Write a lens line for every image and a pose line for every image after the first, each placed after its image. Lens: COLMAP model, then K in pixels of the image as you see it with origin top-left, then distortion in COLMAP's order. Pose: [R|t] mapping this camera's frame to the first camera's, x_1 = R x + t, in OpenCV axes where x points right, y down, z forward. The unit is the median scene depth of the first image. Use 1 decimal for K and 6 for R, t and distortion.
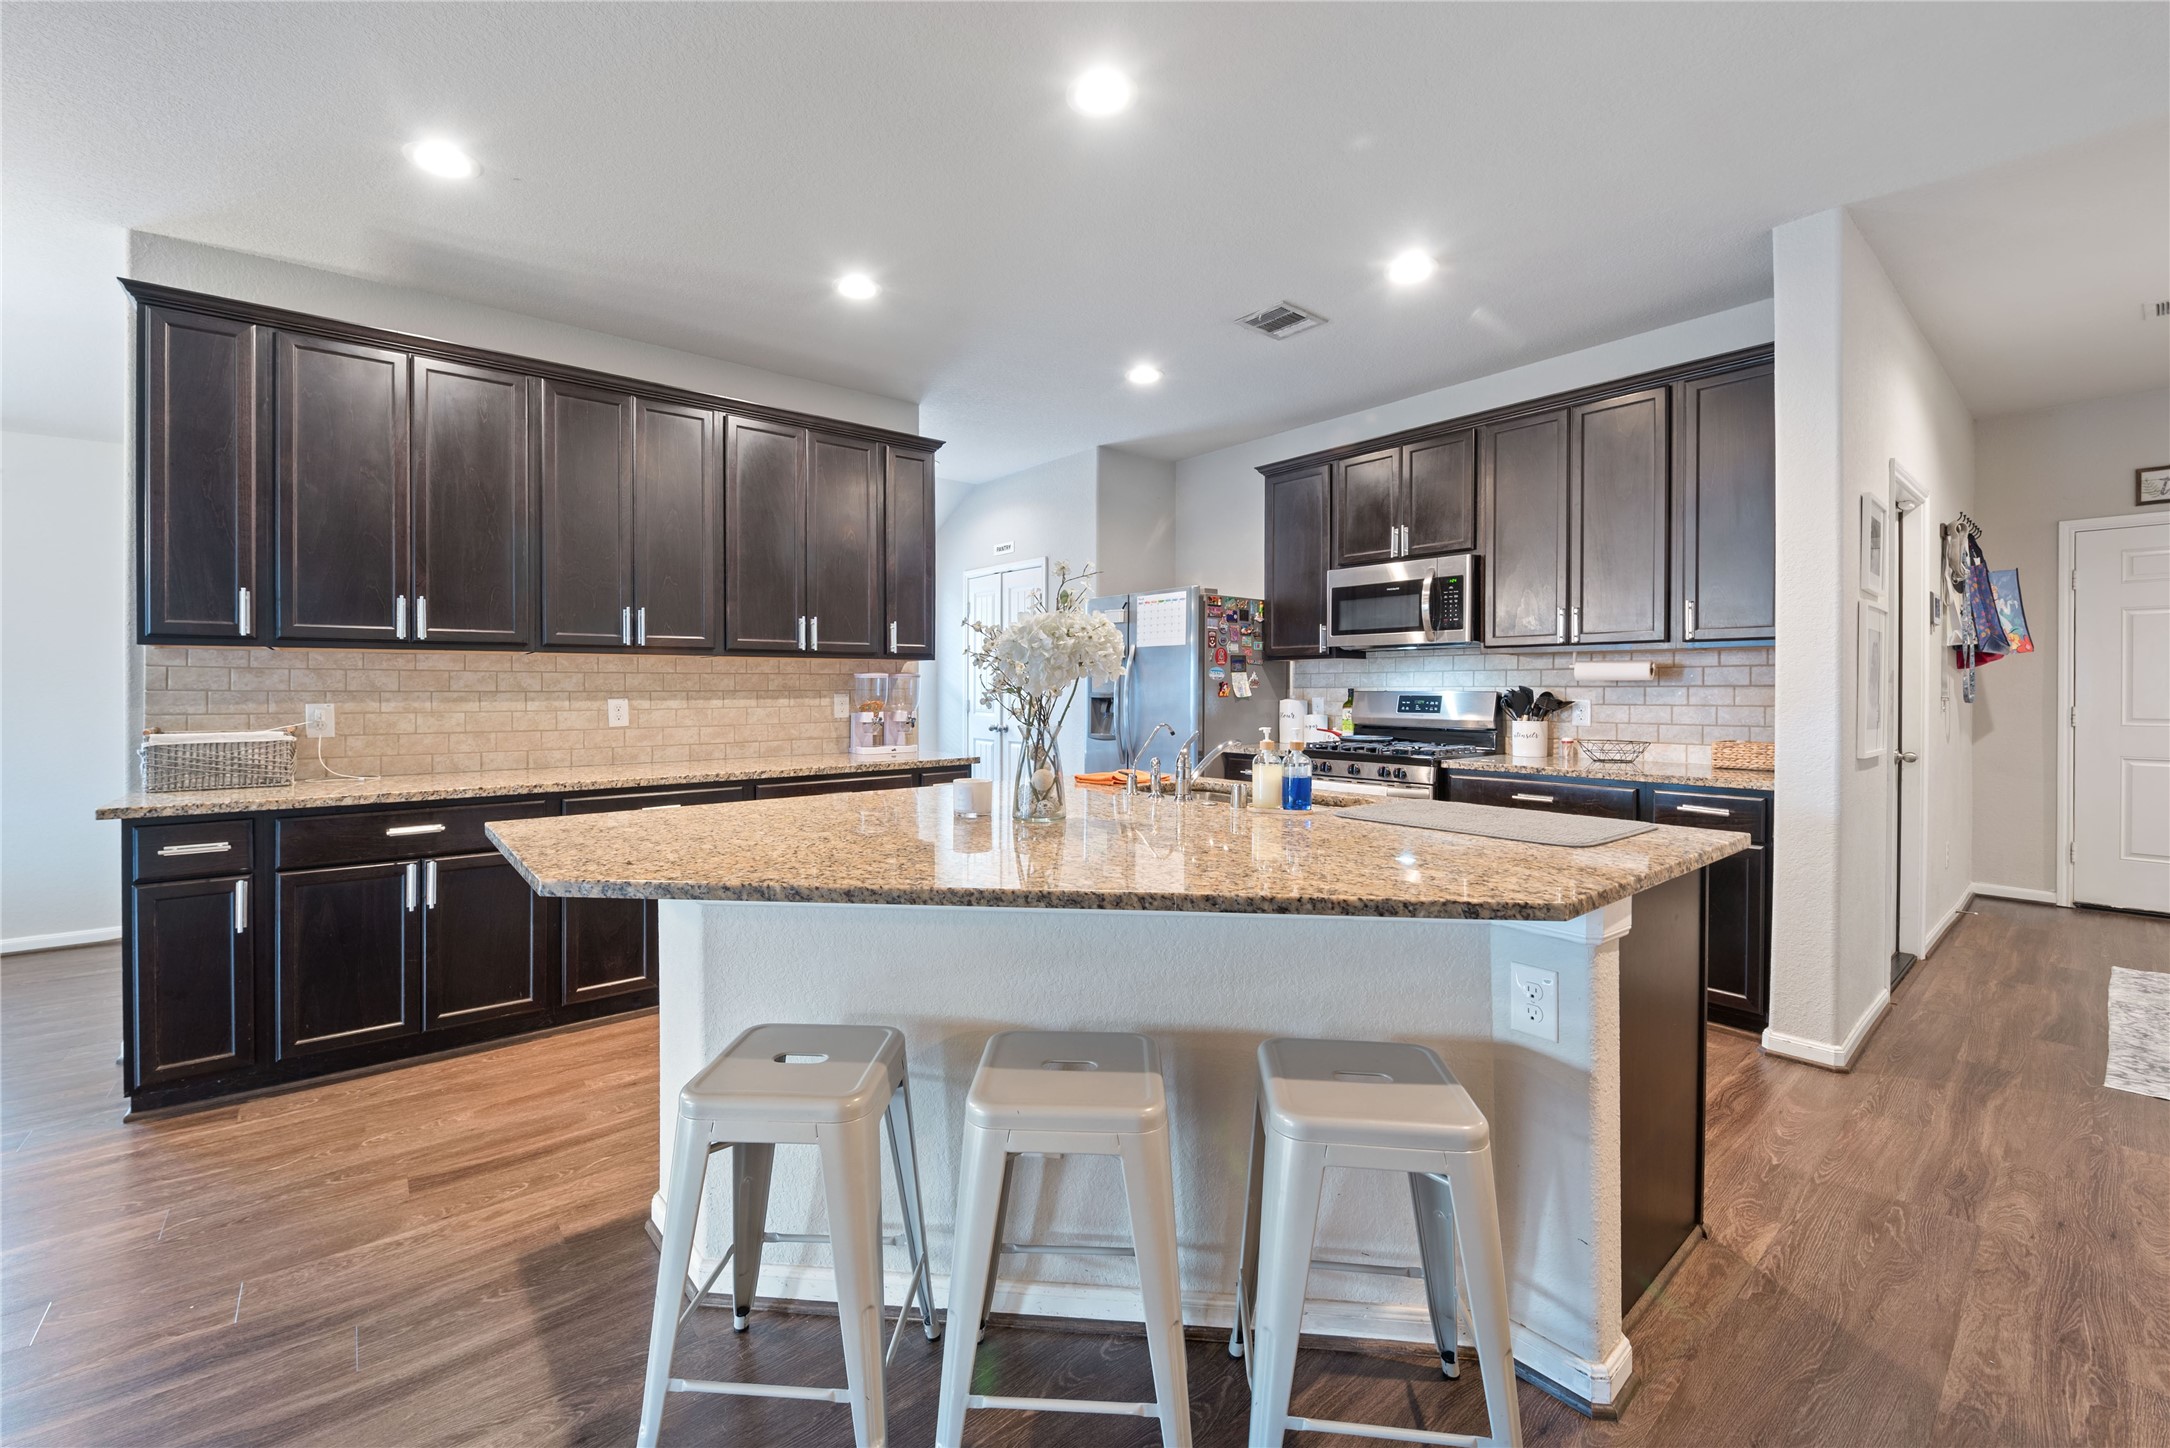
lens RADIAL K [[842.7, 0, 1058.3], [0, 842.7, 670.1], [0, 0, 1]] dist [-0.000585, -0.000076]
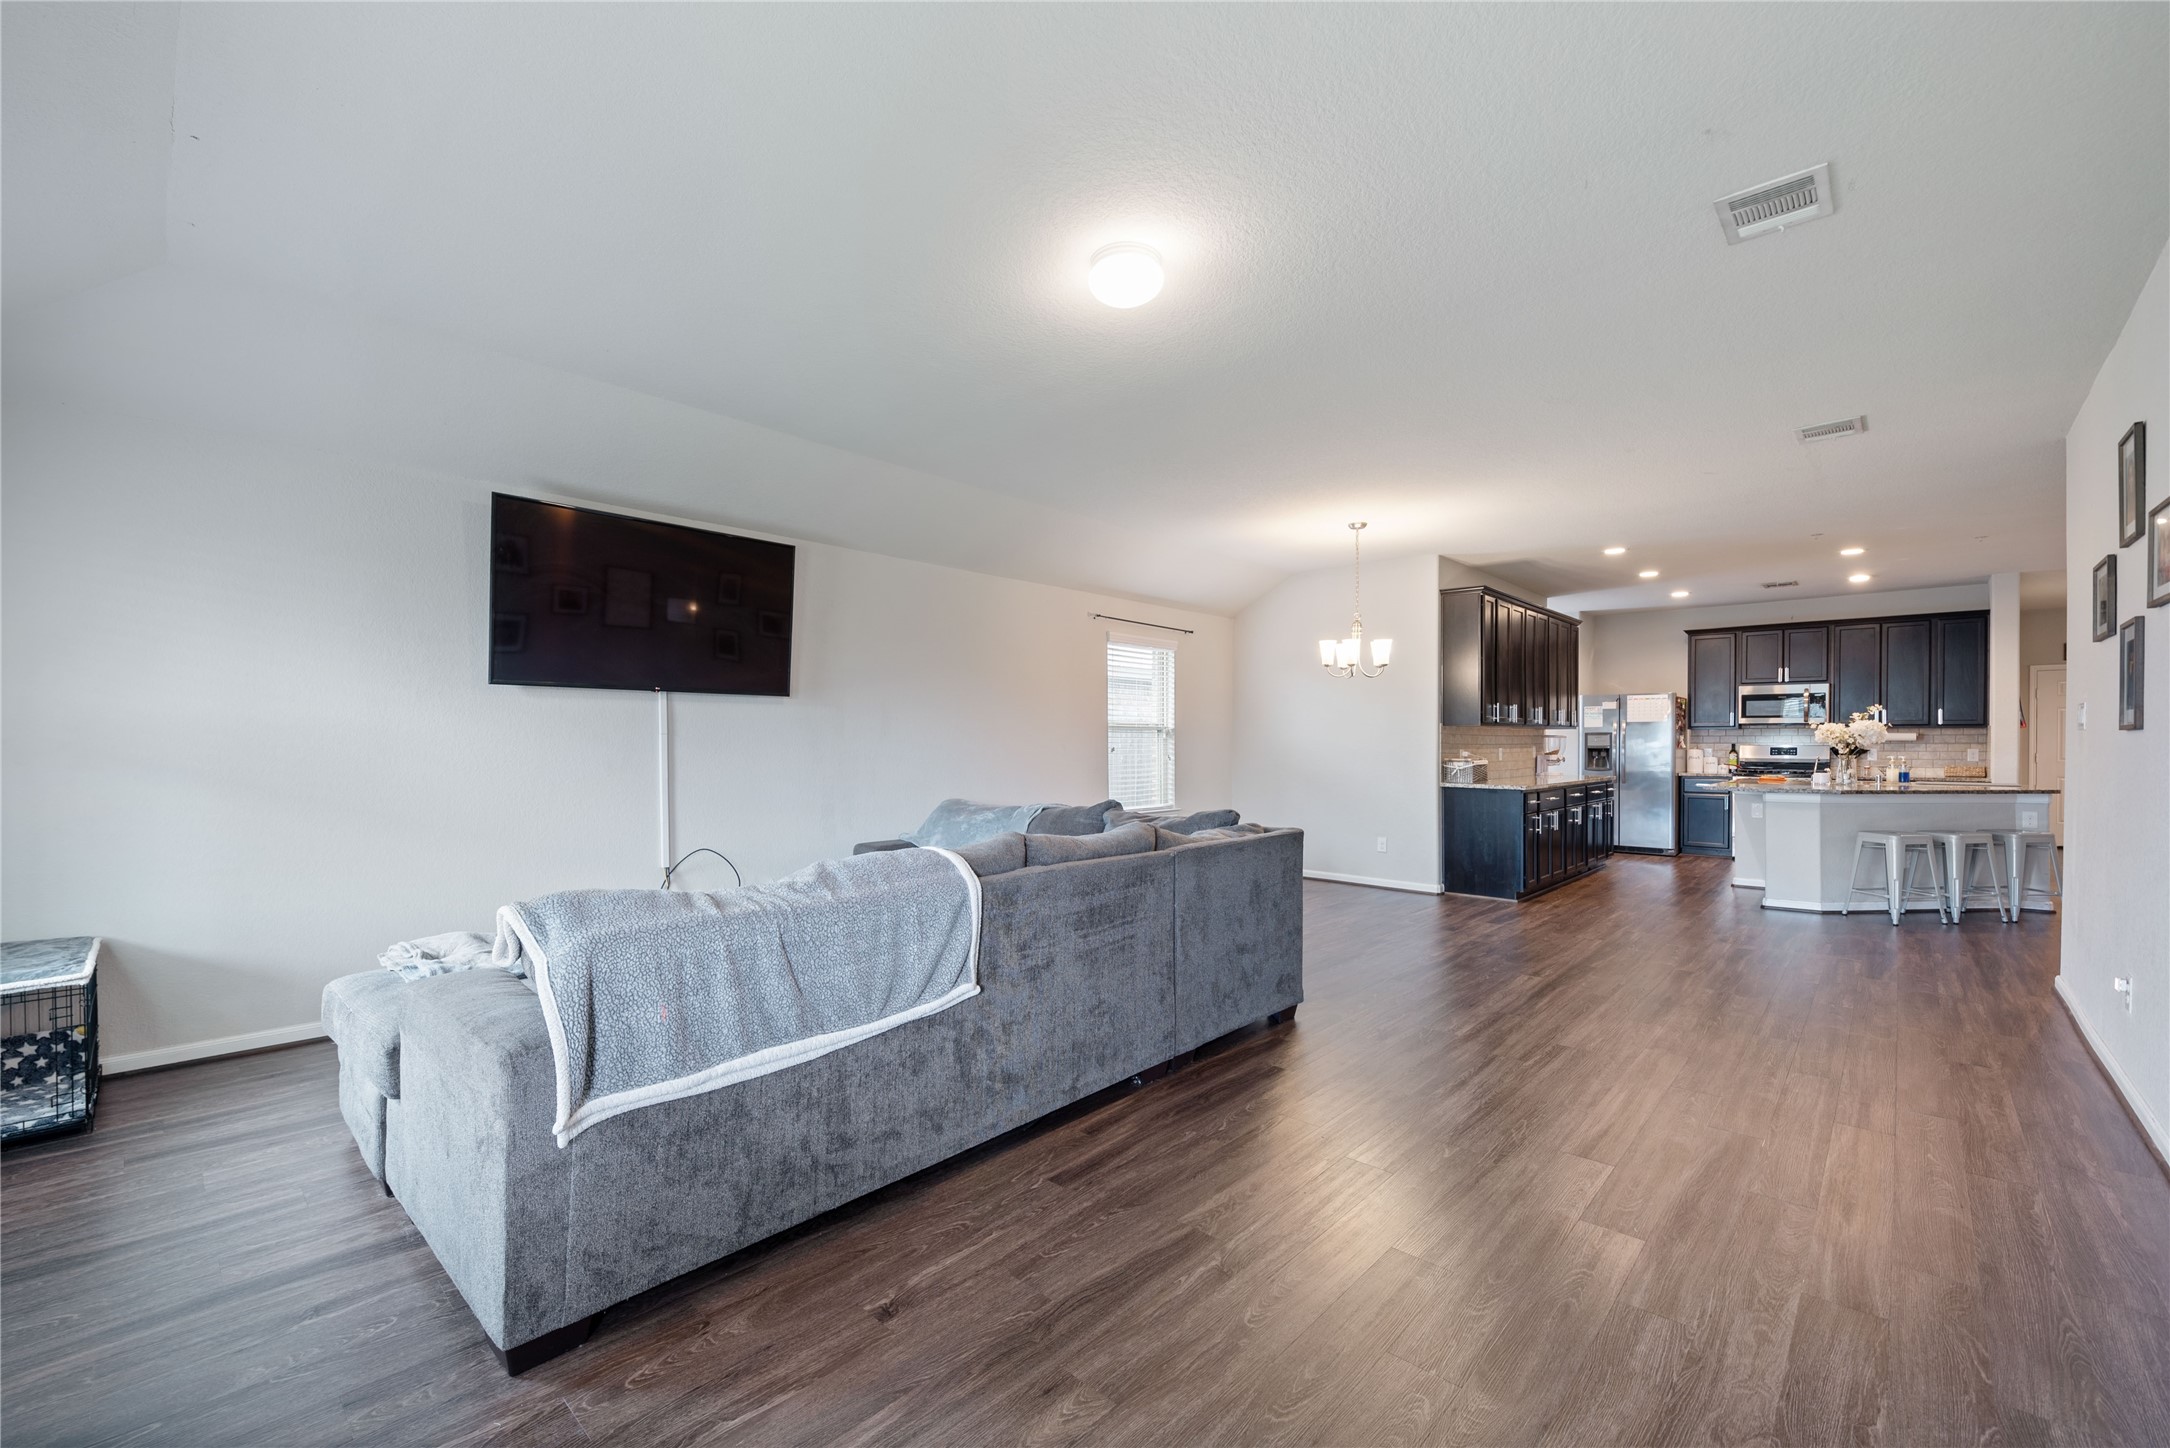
lens RADIAL K [[842.7, 0, 1087.0], [0, 842.7, 723.6], [0, 0, 1]] dist [-0.000585, -0.000076]
pose [[0.991232, 0.012670, 0.131522, -1.549584], [-0.011509, 0.999888, -0.009585, 0.010705], [-0.131629, 0.007987, 0.991267, -0.840975]]
